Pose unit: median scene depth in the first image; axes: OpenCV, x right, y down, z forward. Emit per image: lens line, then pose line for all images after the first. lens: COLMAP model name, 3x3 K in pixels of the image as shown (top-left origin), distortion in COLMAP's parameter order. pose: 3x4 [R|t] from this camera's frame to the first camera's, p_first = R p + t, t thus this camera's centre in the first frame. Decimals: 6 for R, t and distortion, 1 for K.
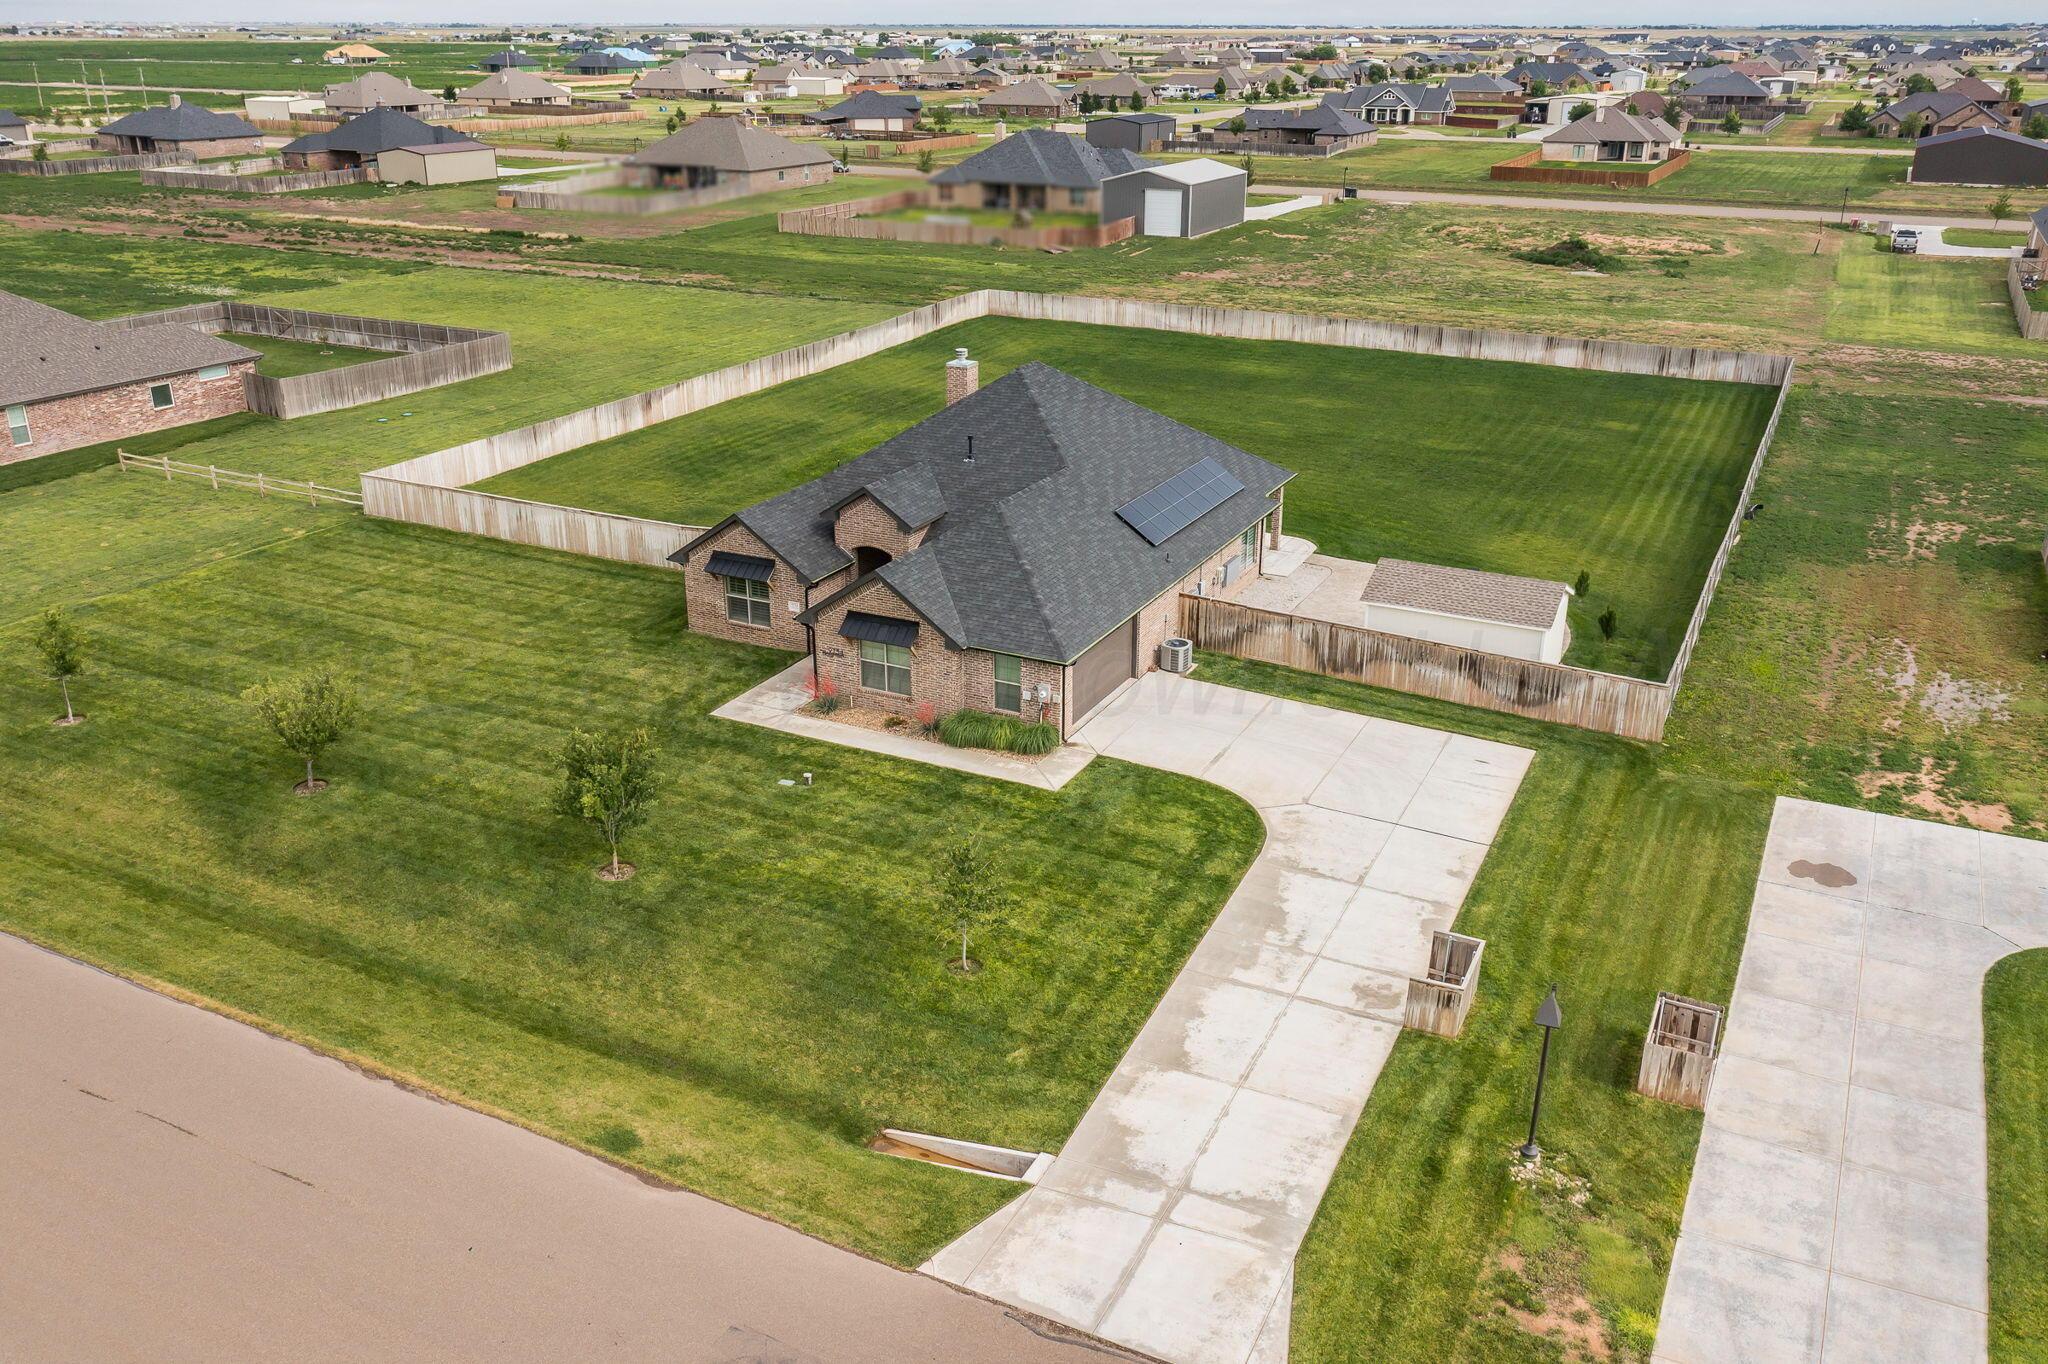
lens RADIAL K [[1629.9, 0, 1019.9], [0, 1629.9, 679.1], [0, 0, 1]] dist [0.000249, -0.004810]
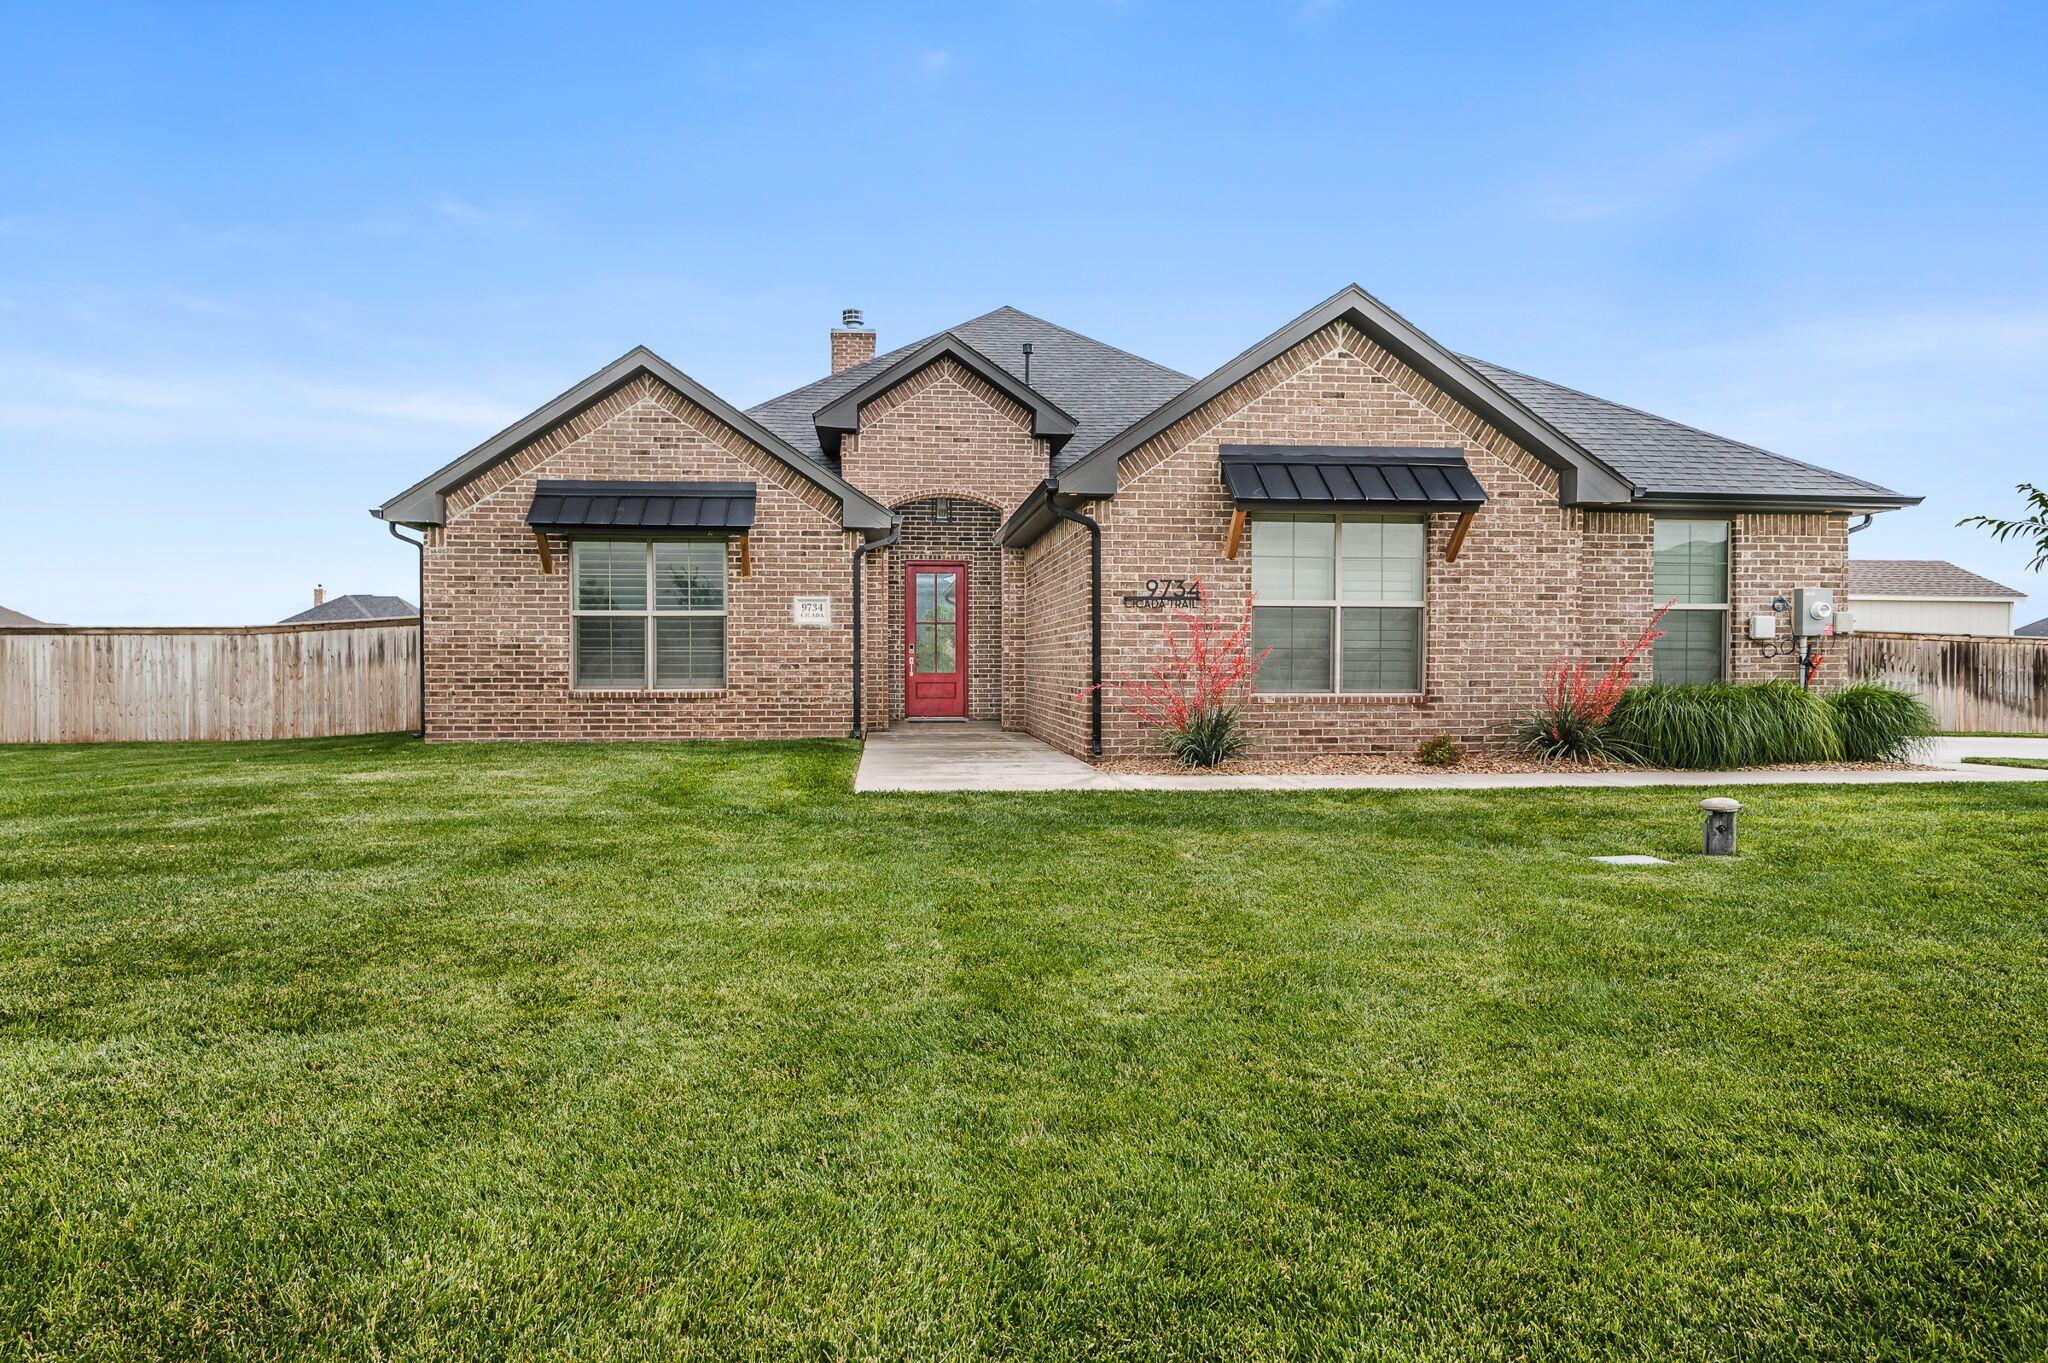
lens RADIAL K [[1264.9, 0, 1019.8], [0, 1264.9, 676.3], [0, 0, 1]] dist [-0.000171, 0.000866]
pose [[0.836768, -0.004455, 0.547539, -0.177294], [0.201839, 0.932060, -0.300874, 0.043980], [-0.508999, 0.362276, 0.780818, 0.532743]]
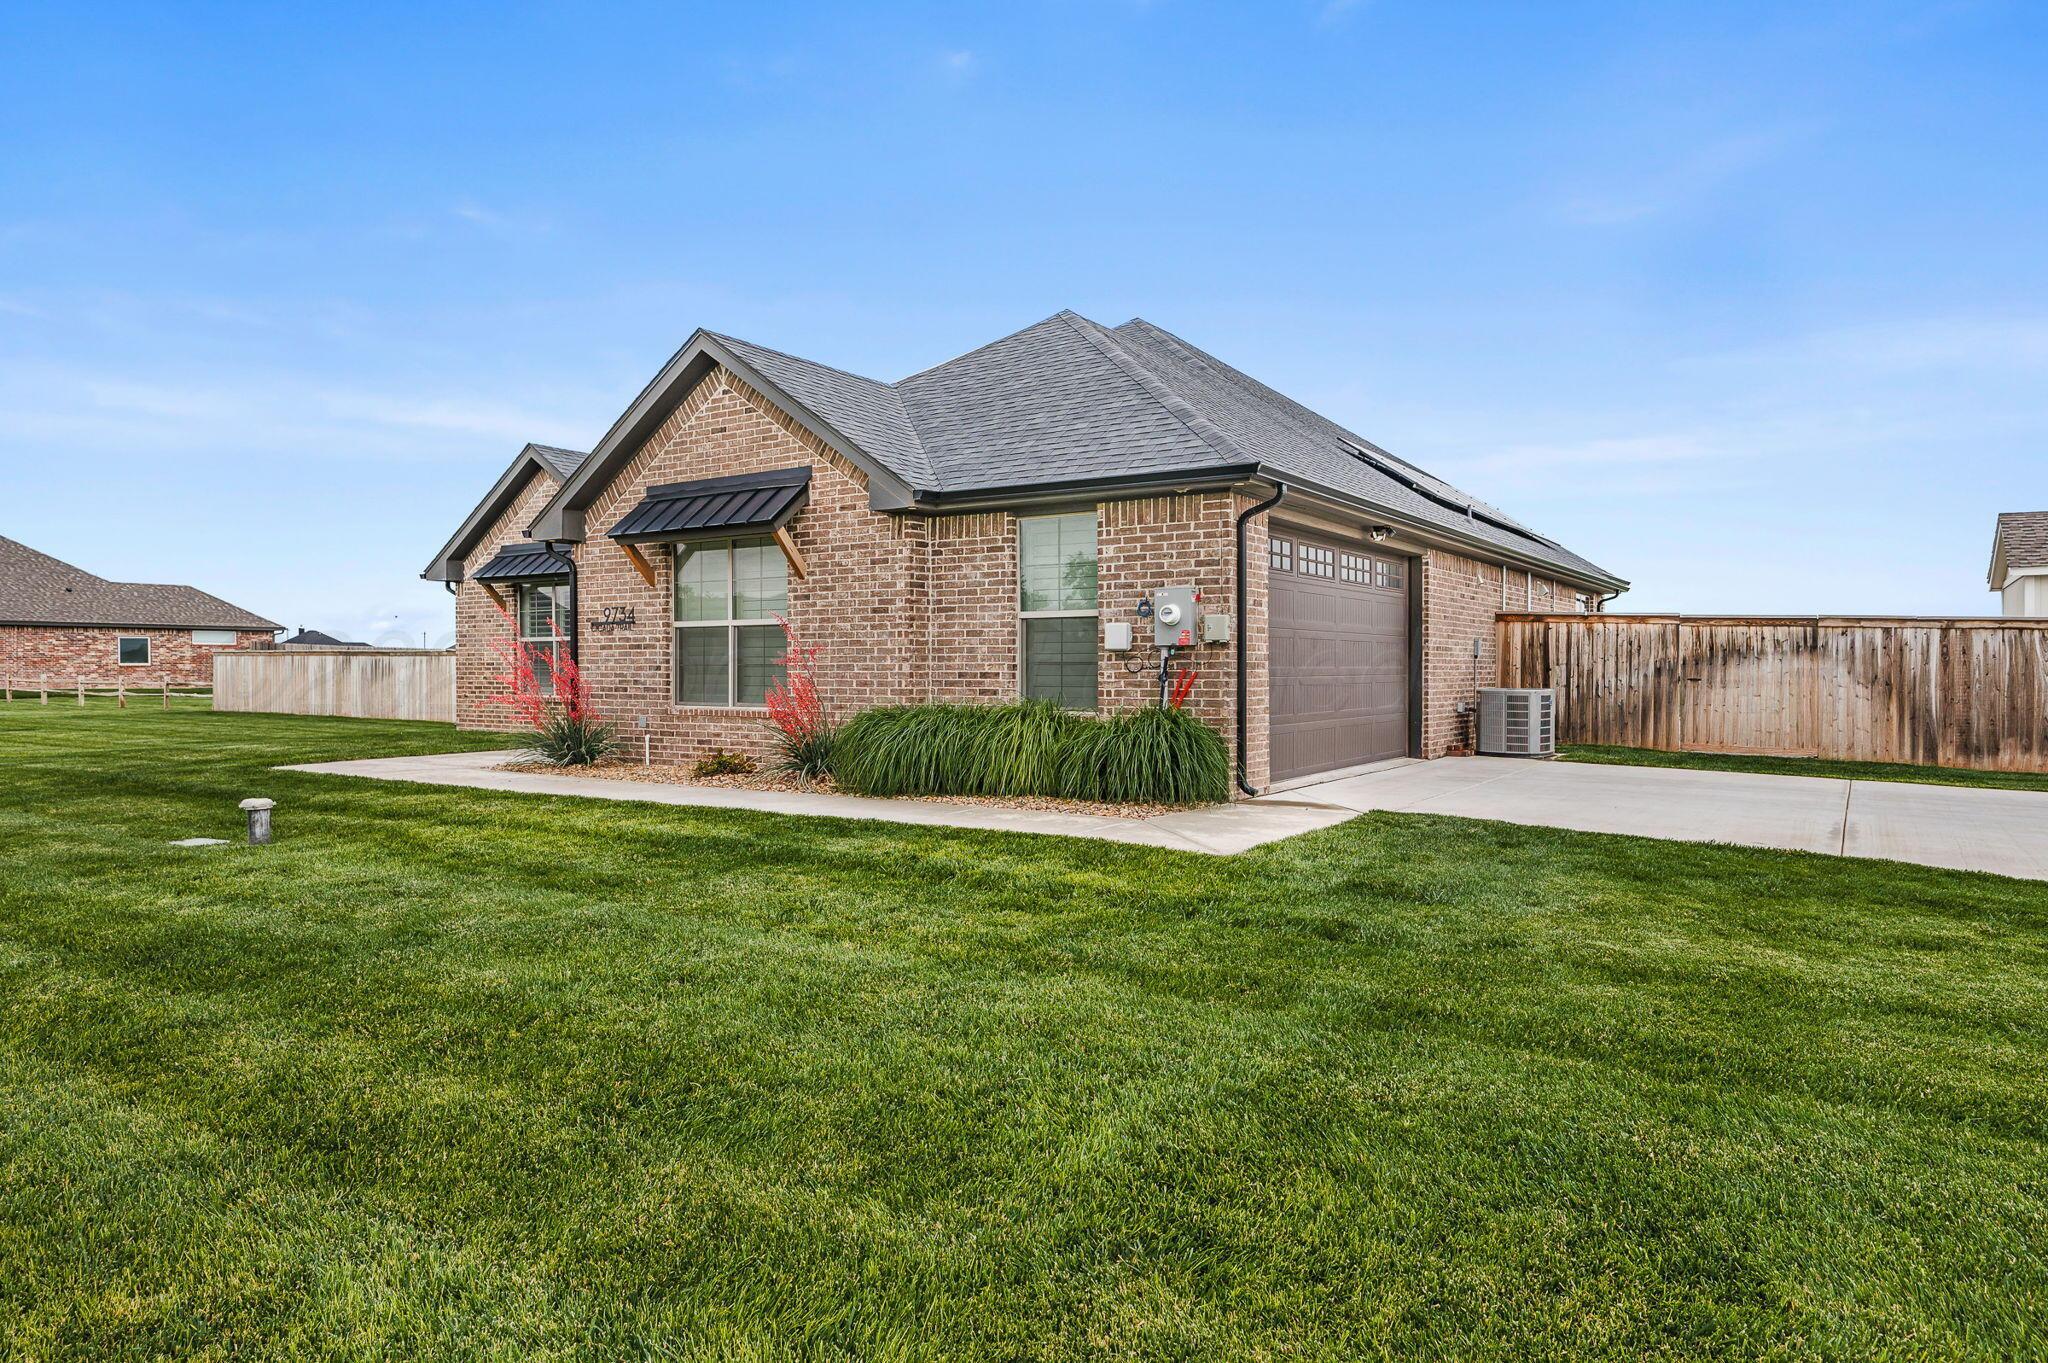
lens RADIAL K [[1264.9, 0, 1019.8], [0, 1264.9, 676.3], [0, 0, 1]] dist [-0.000171, 0.000866]
pose [[0.993314, -0.000950, -0.115442, 0.008185], [-0.041164, 0.931324, -0.361857, 0.063204], [0.107858, 0.364190, 0.925058, 0.480366]]
